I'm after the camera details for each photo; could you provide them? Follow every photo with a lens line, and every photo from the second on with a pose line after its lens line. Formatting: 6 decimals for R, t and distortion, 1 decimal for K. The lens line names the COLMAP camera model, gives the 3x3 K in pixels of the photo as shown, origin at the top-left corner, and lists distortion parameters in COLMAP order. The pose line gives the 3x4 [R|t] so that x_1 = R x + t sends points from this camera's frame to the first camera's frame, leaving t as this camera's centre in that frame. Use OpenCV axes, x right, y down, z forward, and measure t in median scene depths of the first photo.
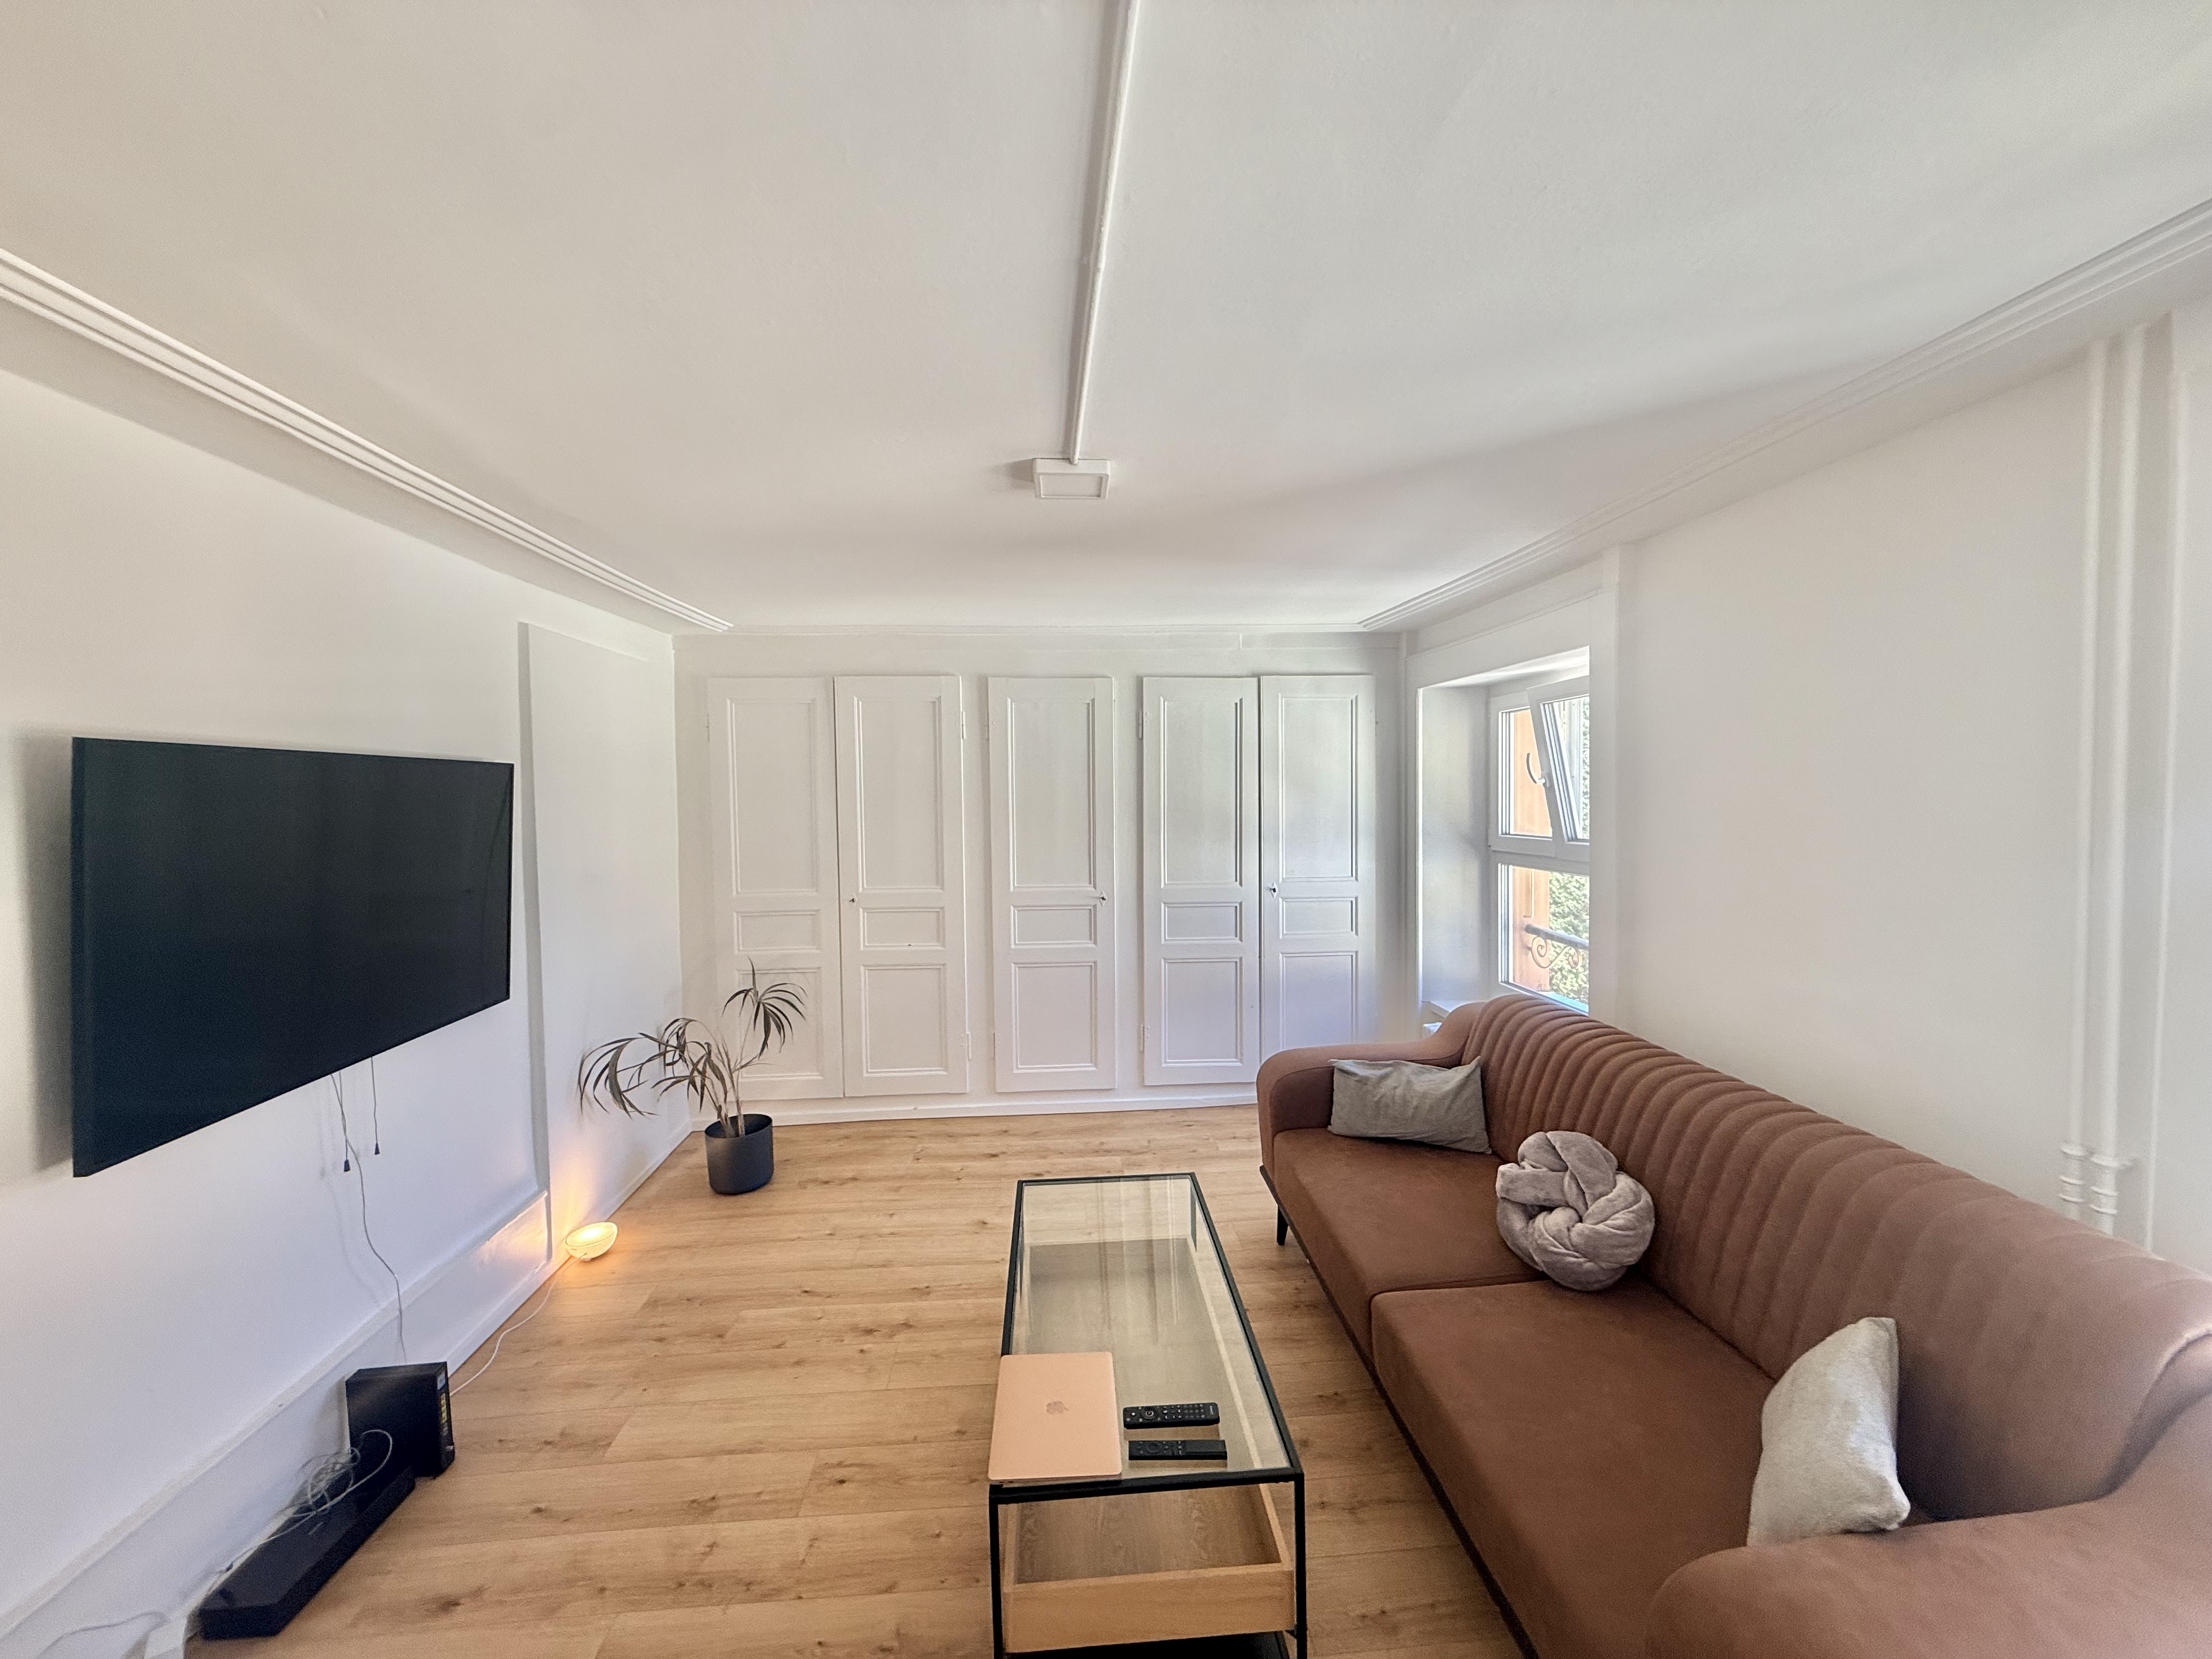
lens RADIAL K [[879.5, 0, 1106.0], [0, 879.5, 829.5], [0, 0, 1]] dist [-0.000455, -0.000423]
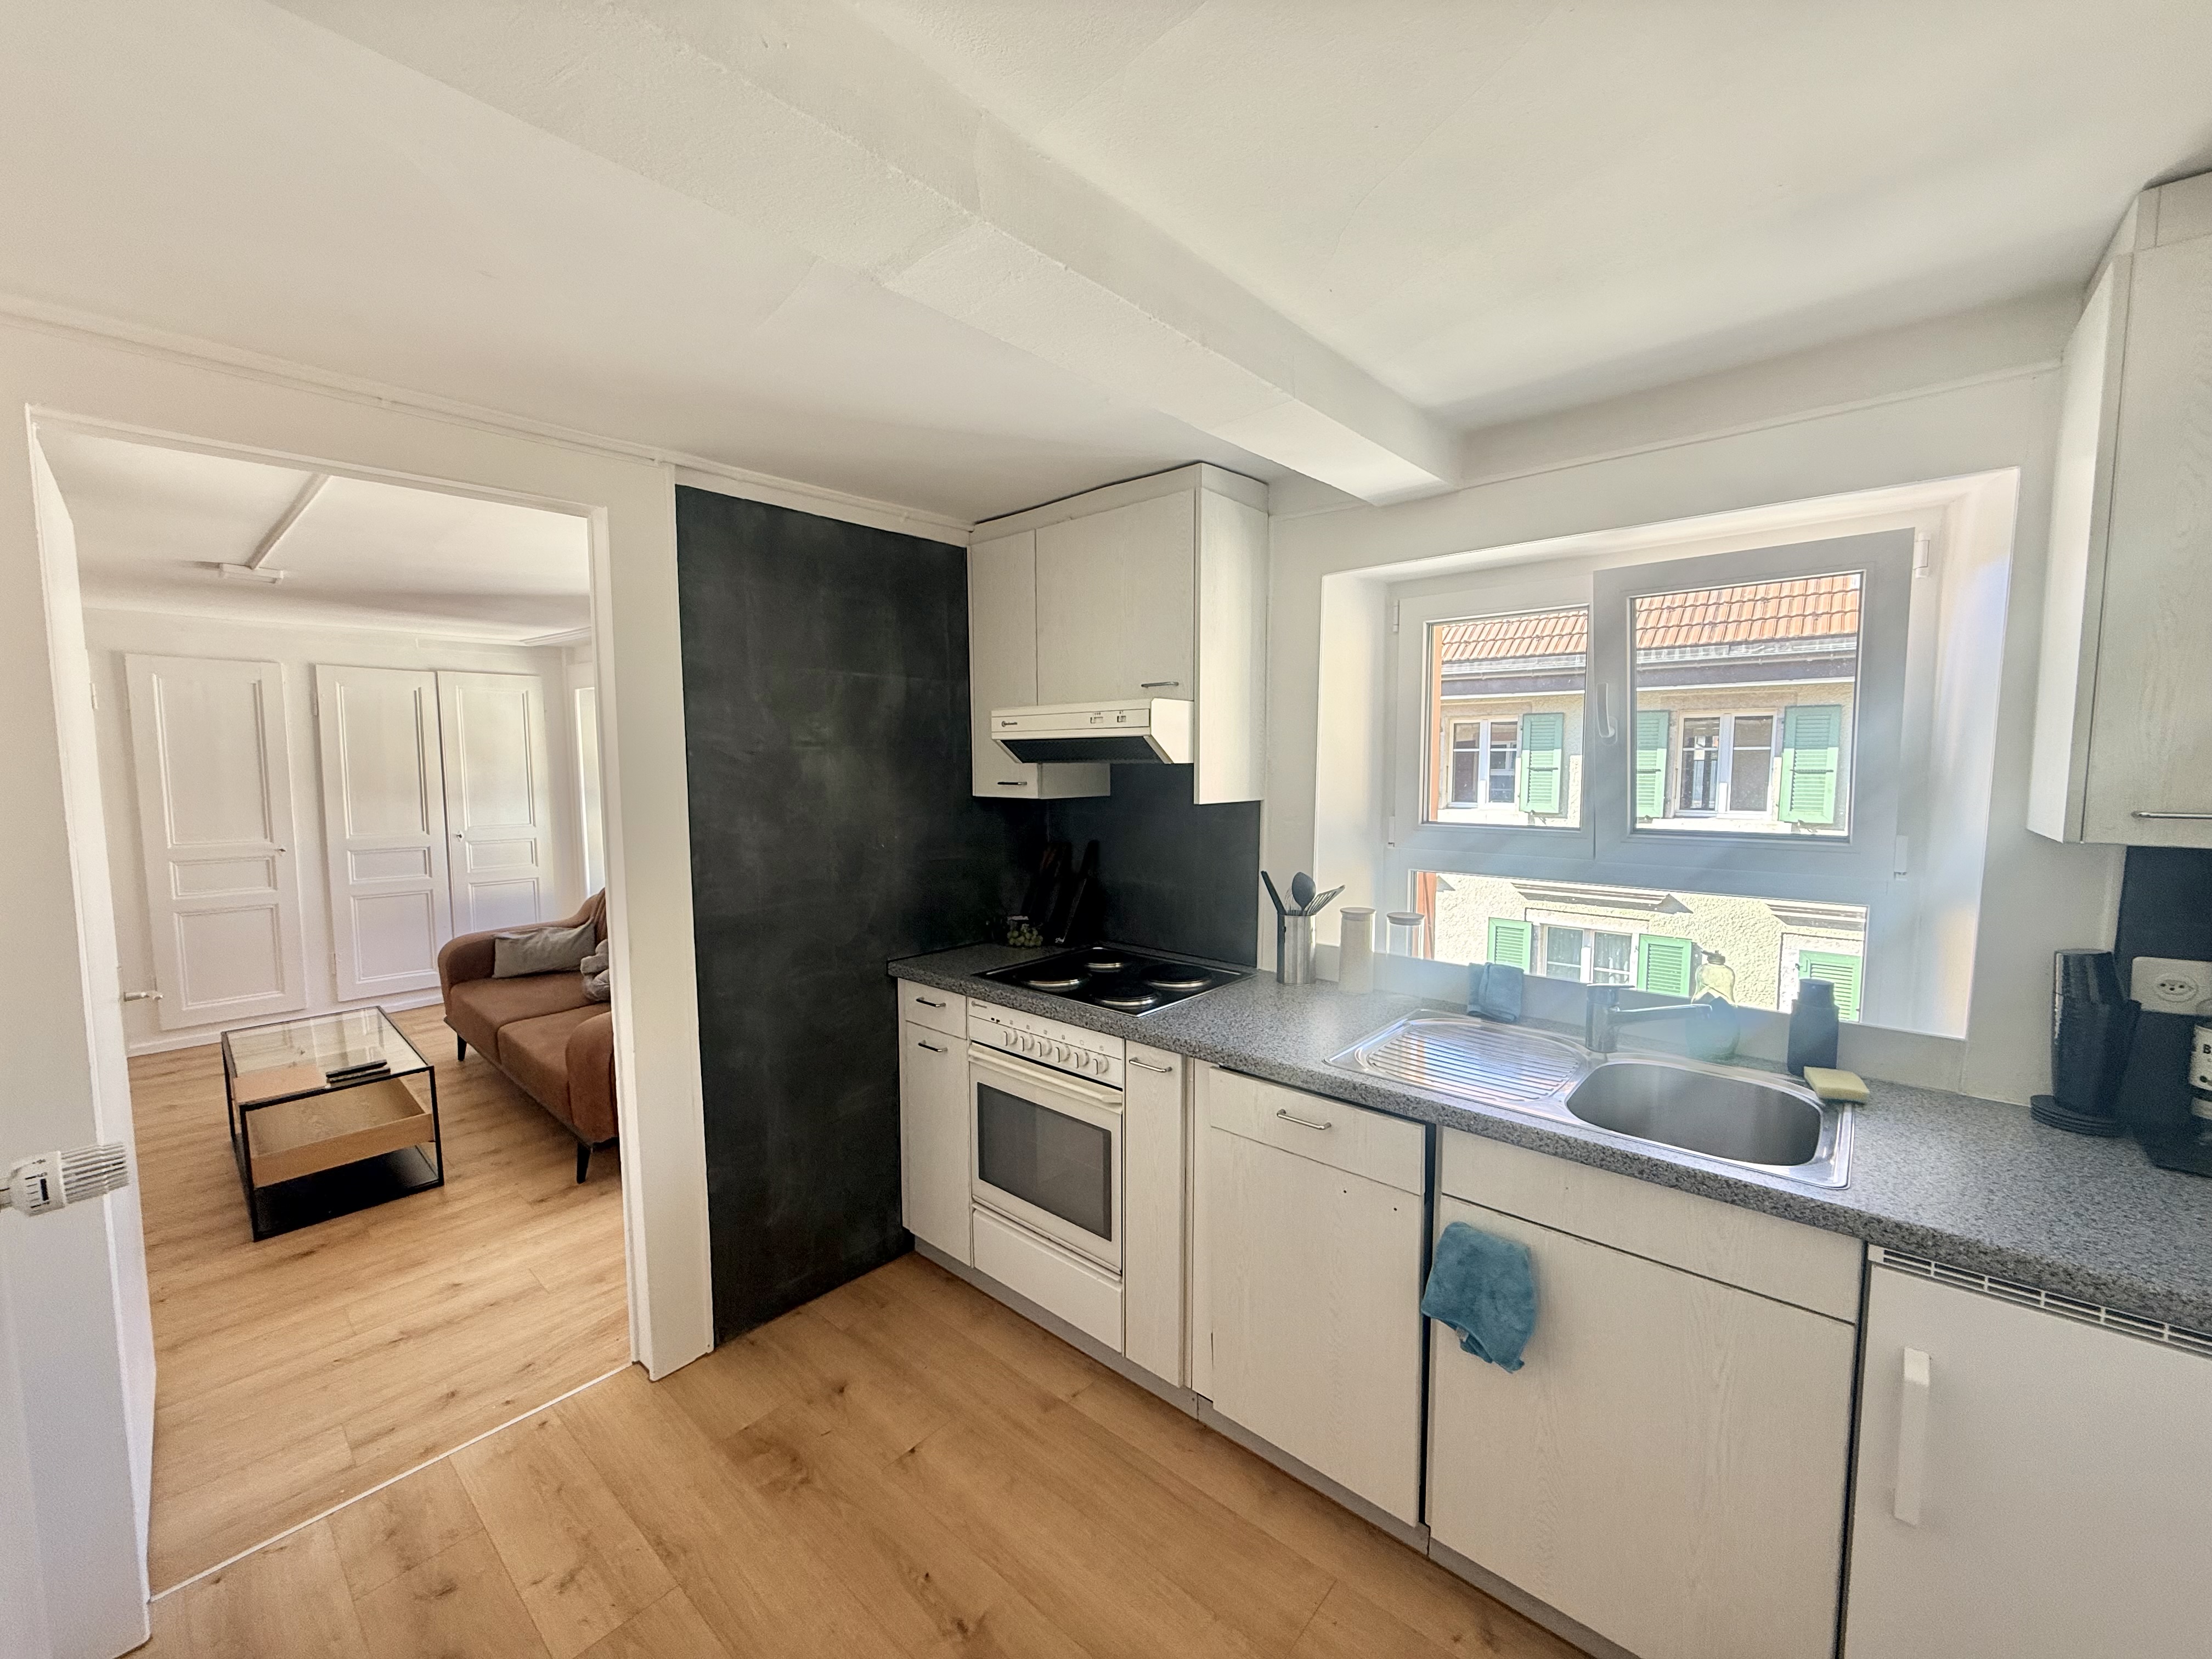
lens RADIAL K [[879.5, 0, 1106.0], [0, 879.5, 829.5], [0, 0, 1]] dist [-0.000455, -0.000423]
pose [[0.720535, -0.048449, 0.691724, -0.025682], [0.024368, 0.998709, 0.044567, 0.029855], [-0.692990, -0.015256, 0.720786, -0.754413]]
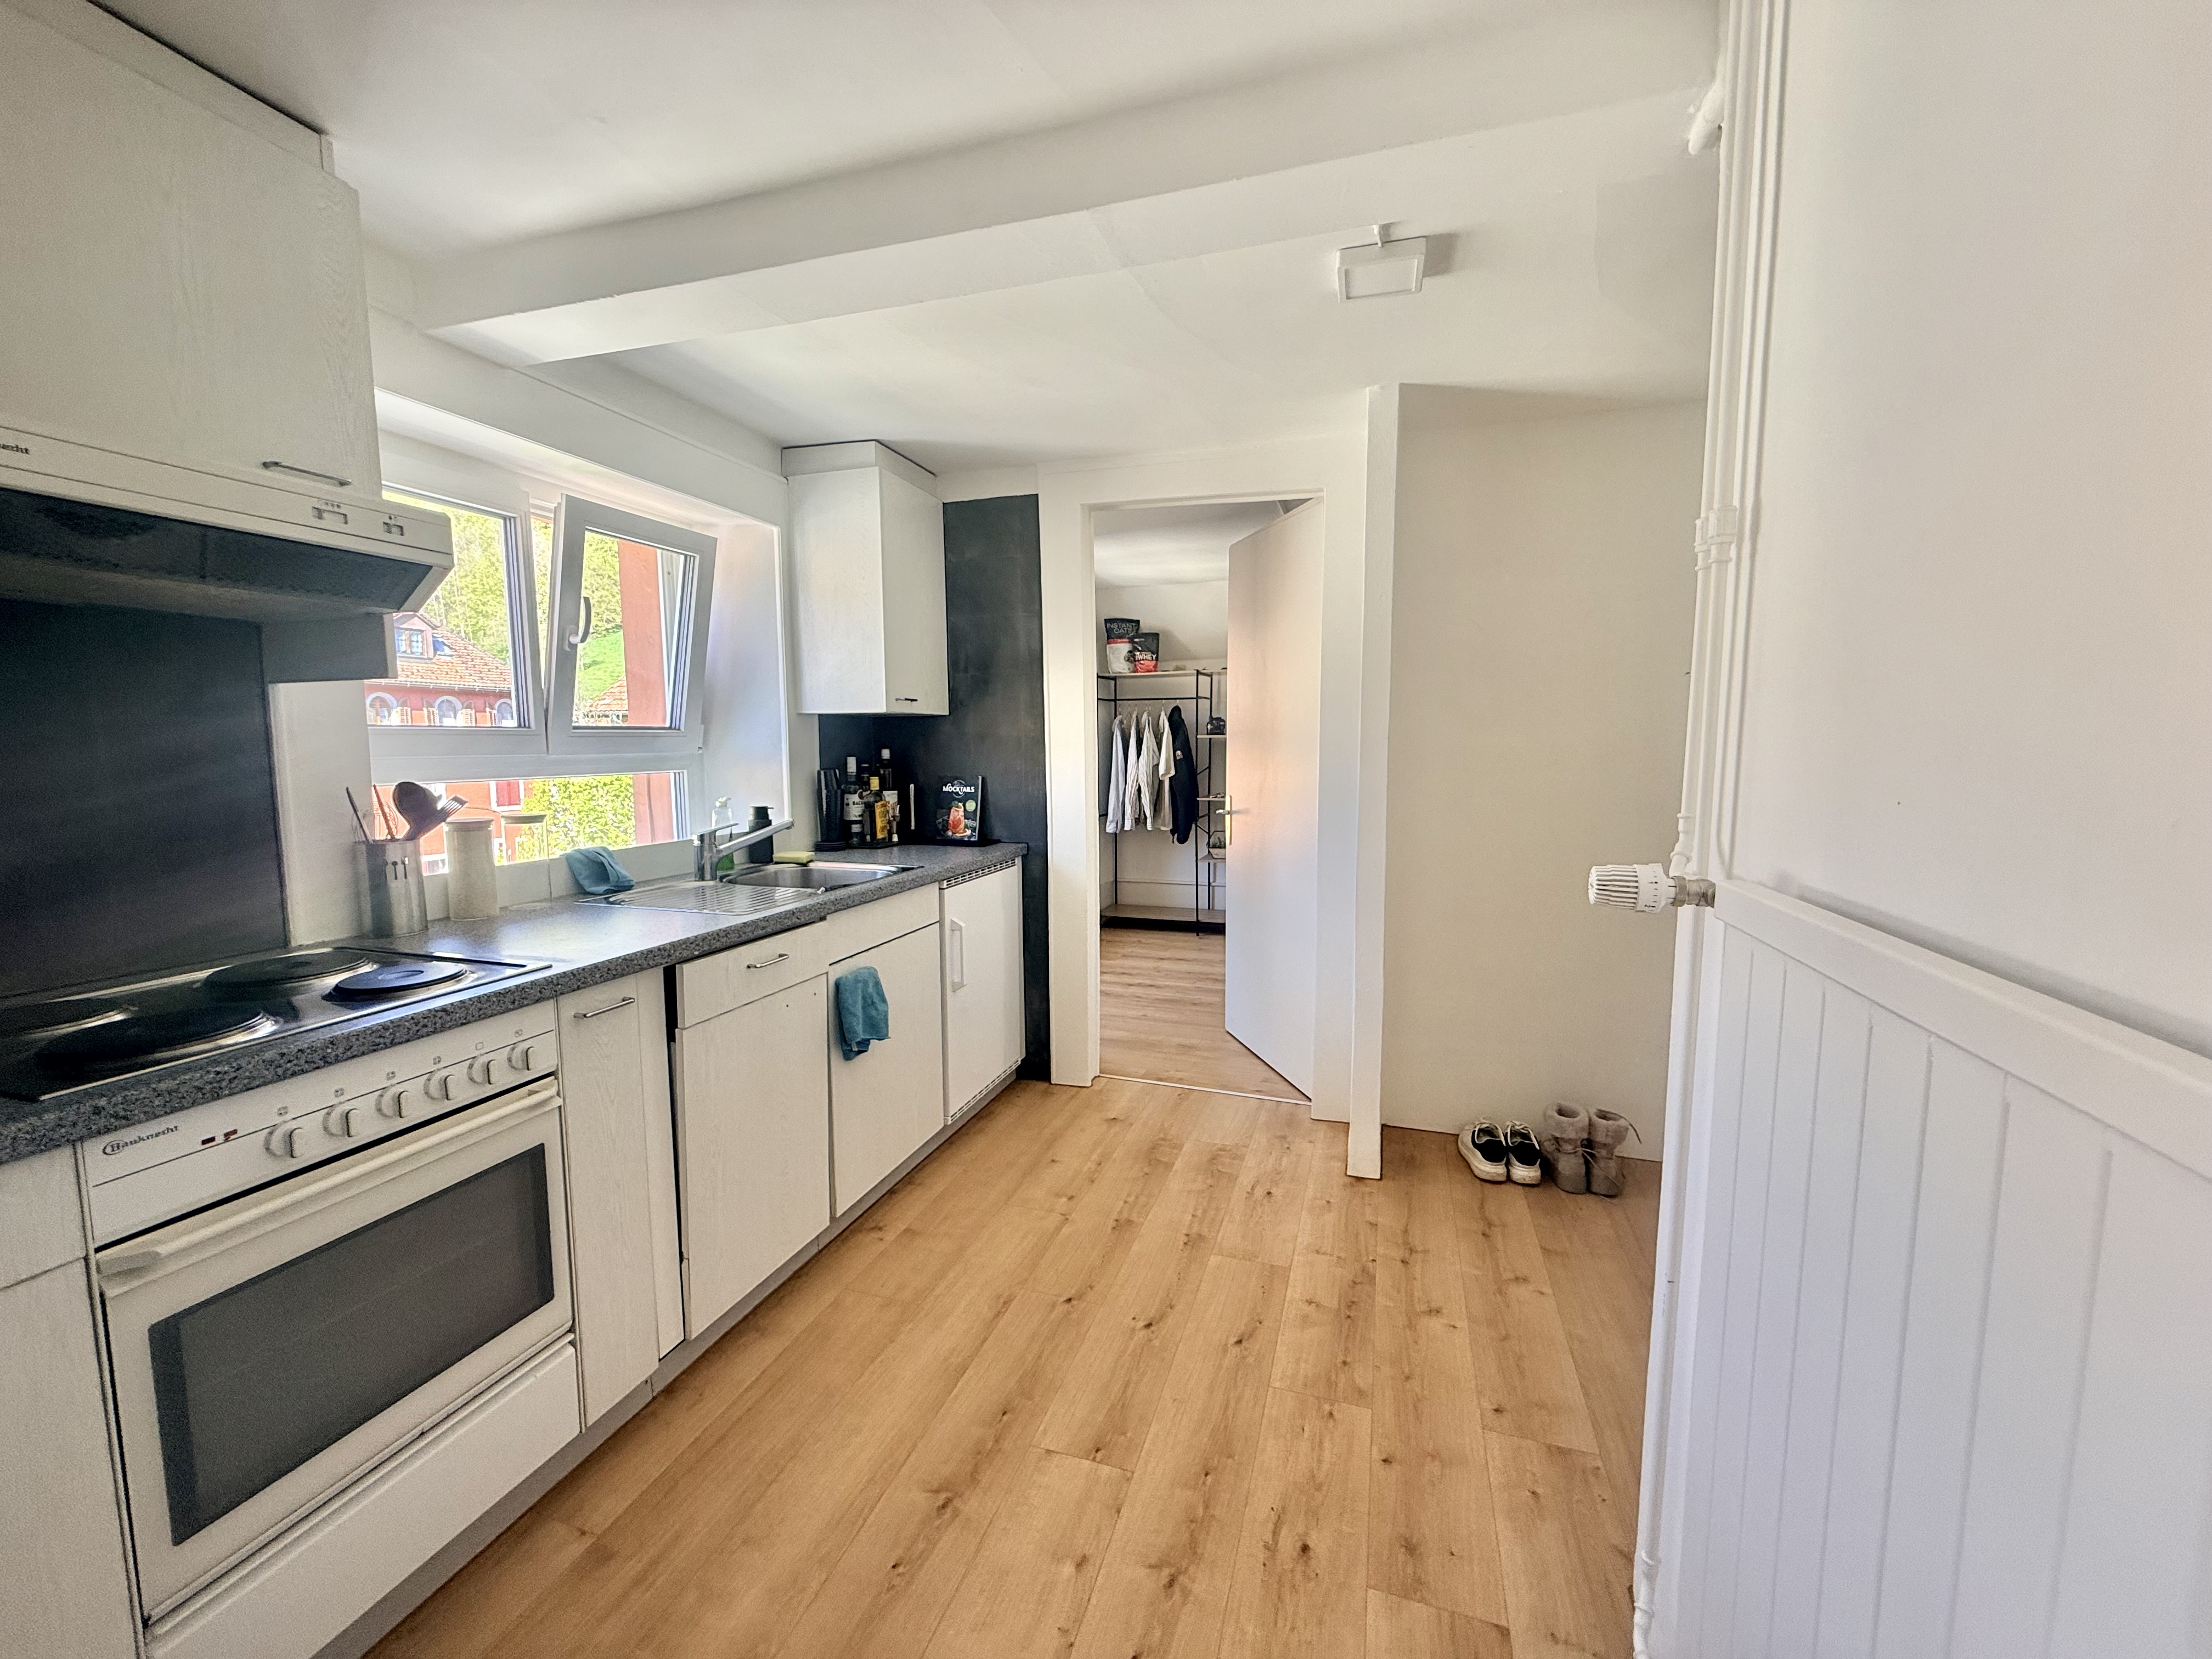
lens RADIAL K [[885.6, 0, 1111.1], [0, 885.6, 831.4], [0, 0, 1]] dist [0.000999, -0.000111]
pose [[-0.922938, -0.027829, 0.383942, -0.023670], [0.025732, 0.990692, 0.133665, 0.067174], [-0.384088, 0.133244, -0.913631, -0.062262]]
